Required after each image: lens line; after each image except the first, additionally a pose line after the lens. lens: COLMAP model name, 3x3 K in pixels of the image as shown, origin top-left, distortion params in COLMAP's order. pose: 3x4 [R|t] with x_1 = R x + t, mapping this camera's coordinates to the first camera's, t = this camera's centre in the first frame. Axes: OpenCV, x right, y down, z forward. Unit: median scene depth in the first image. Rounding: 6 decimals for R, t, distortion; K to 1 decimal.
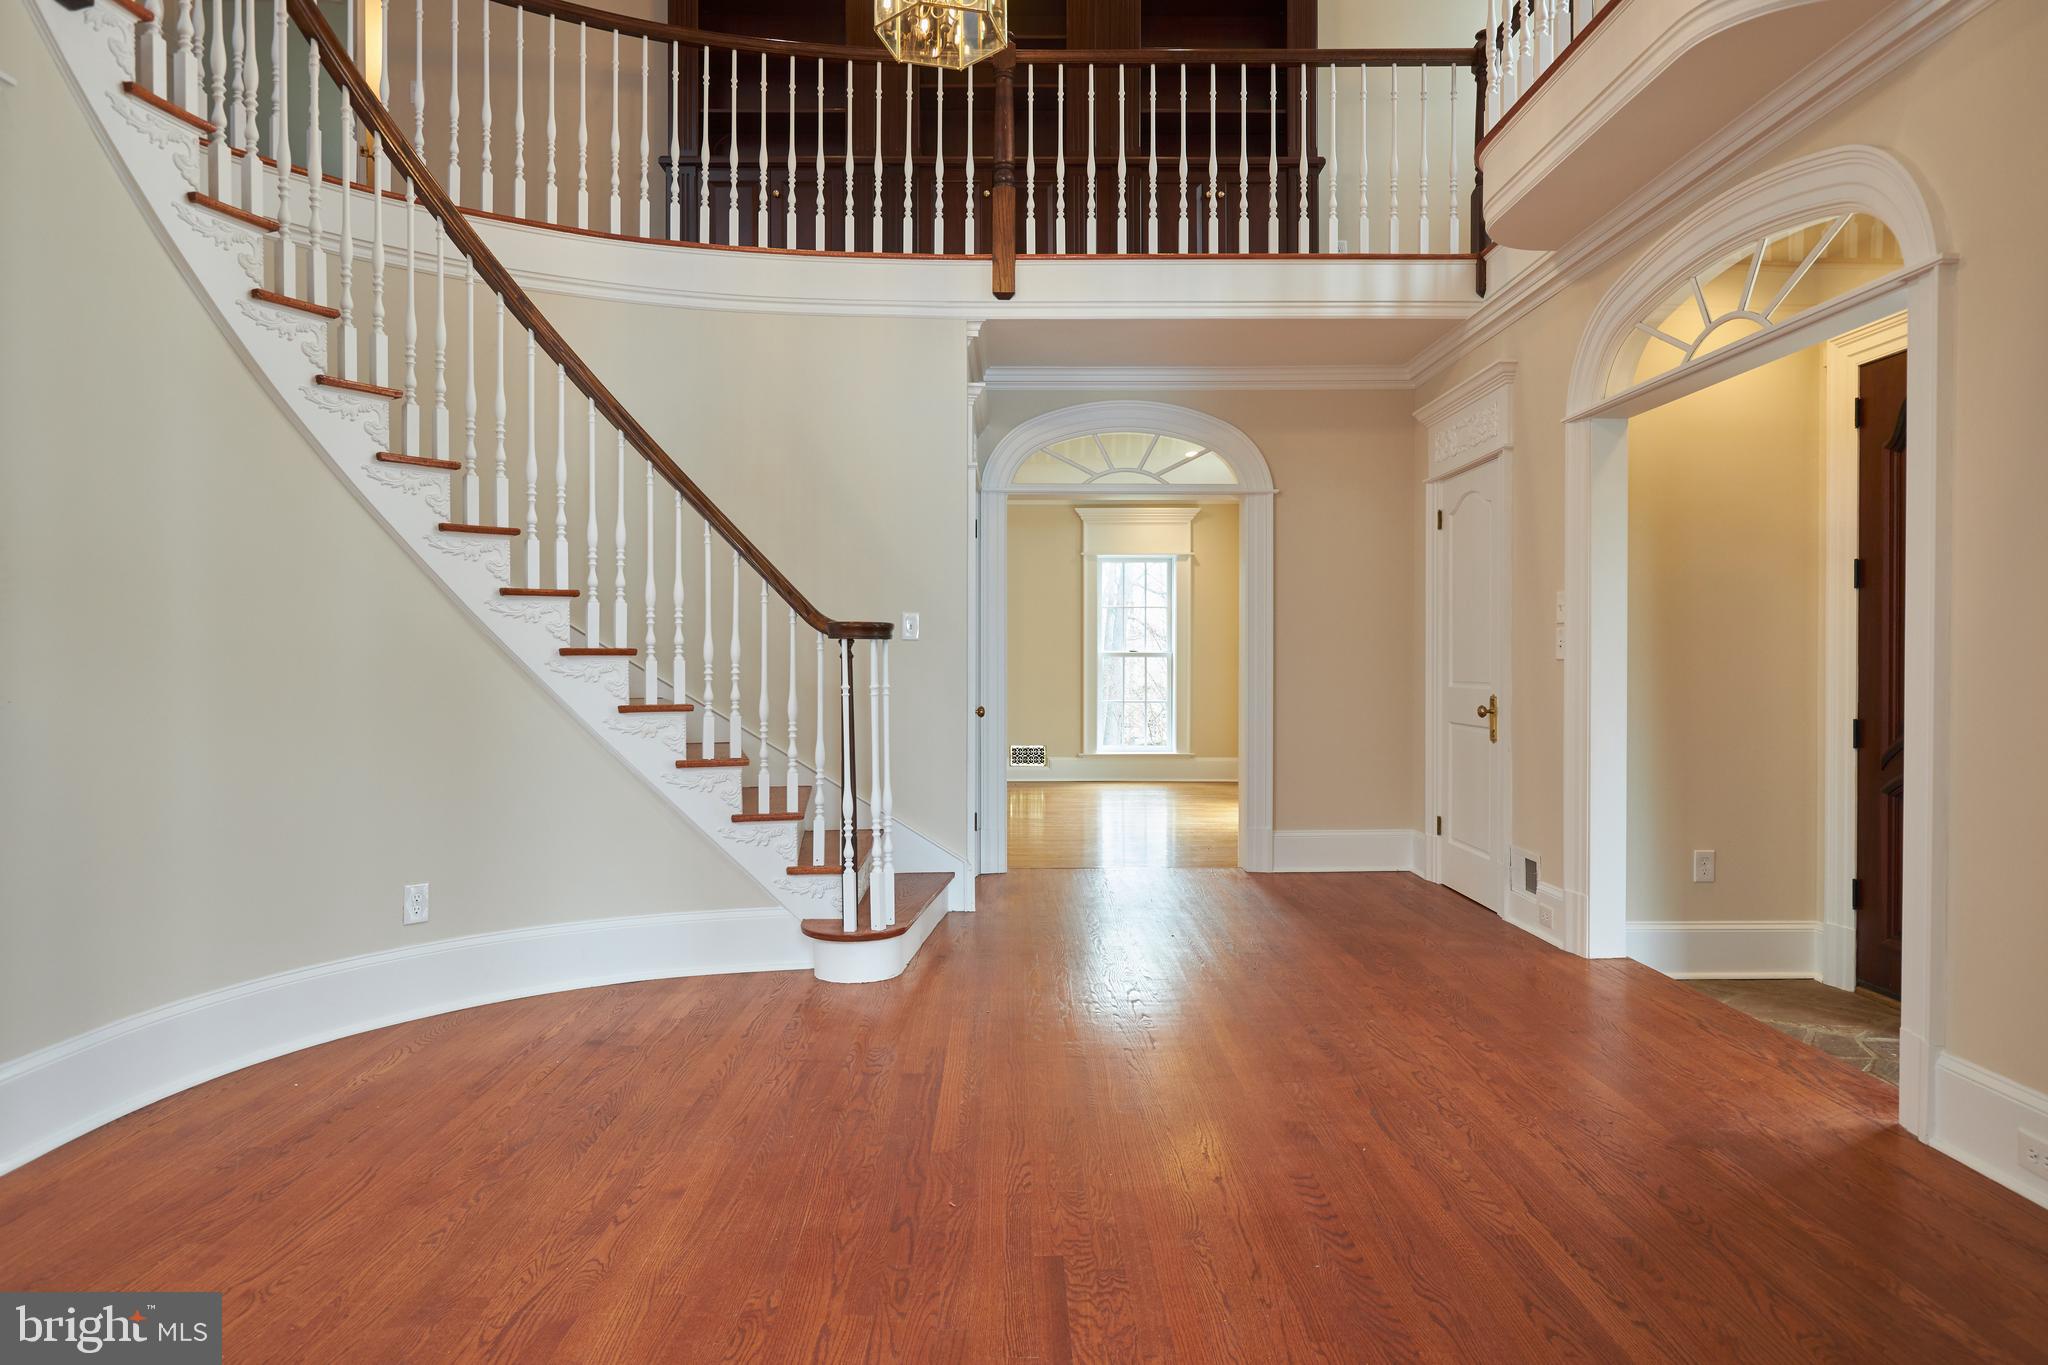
lens RADIAL K [[1251.2, 0, 1018.0], [0, 1251.2, 673.7], [0, 0, 1]] dist [-0.013592, 0.005840]
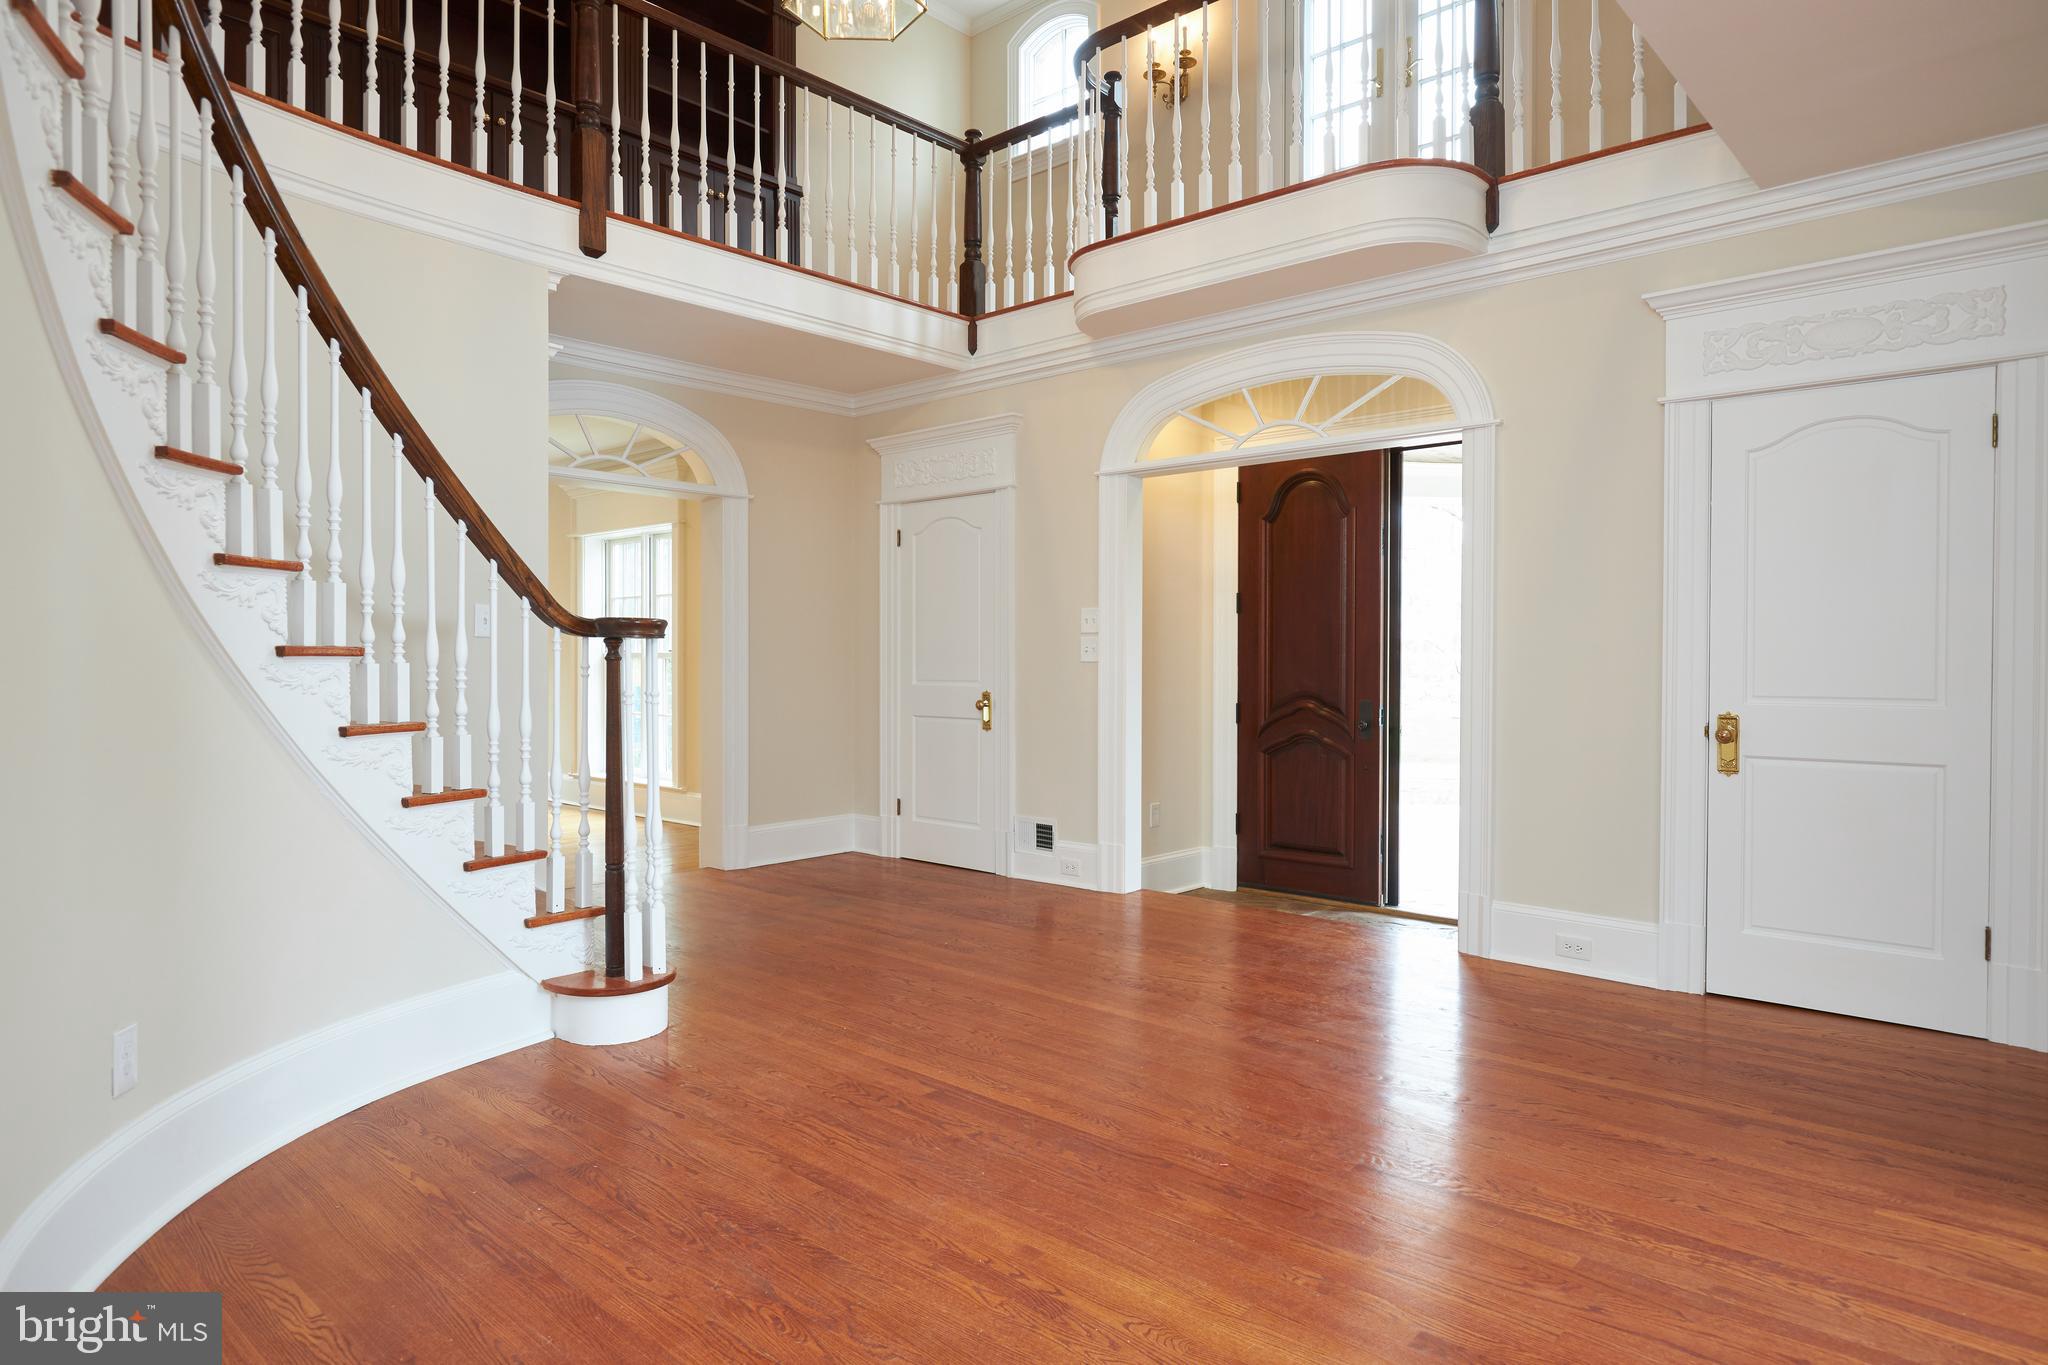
lens RADIAL K [[1201.2, 0, 1029.7], [0, 1201.2, 678.4], [0, 0, 1]] dist [-0.013774, 0.001611]
pose [[0.675220, -0.009891, 0.737550, -0.551737], [0.004507, 0.999947, 0.009284, -0.006739], [-0.737603, -0.002944, 0.675228, 0.246278]]
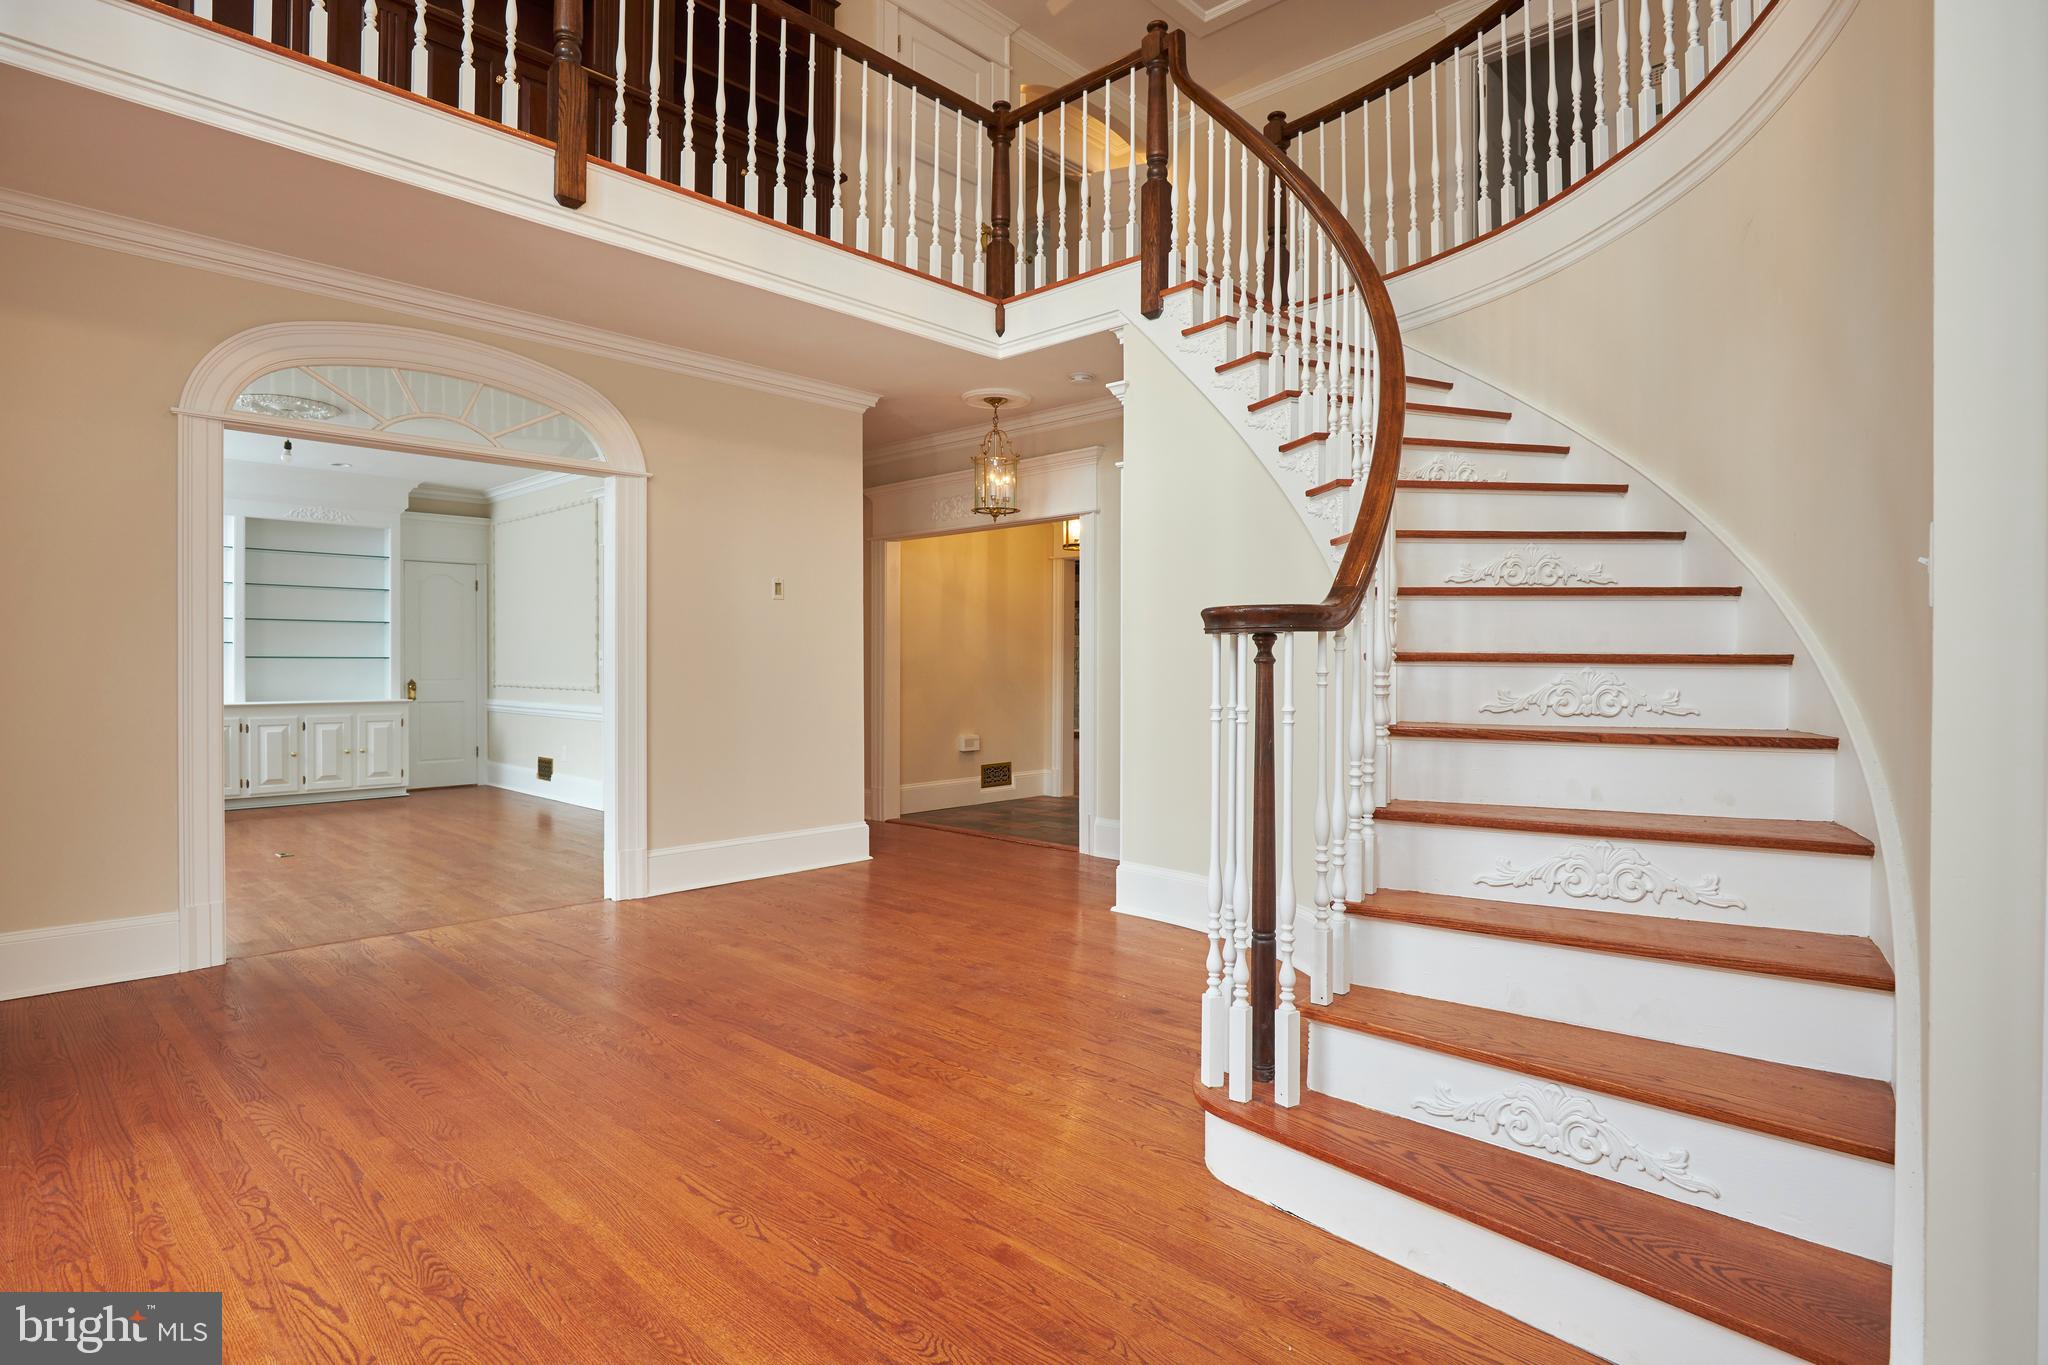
lens RADIAL K [[1064.2, 0, 1021.2], [0, 1064.2, 664.5], [0, 0, 1]] dist [-0.002175, -0.000593]
pose [[-0.696505, 0.002331, -0.717548, 0.350999], [-0.007913, 0.999909, 0.010930, -0.017346], [0.717508, 0.013290, -0.696423, 1.309819]]
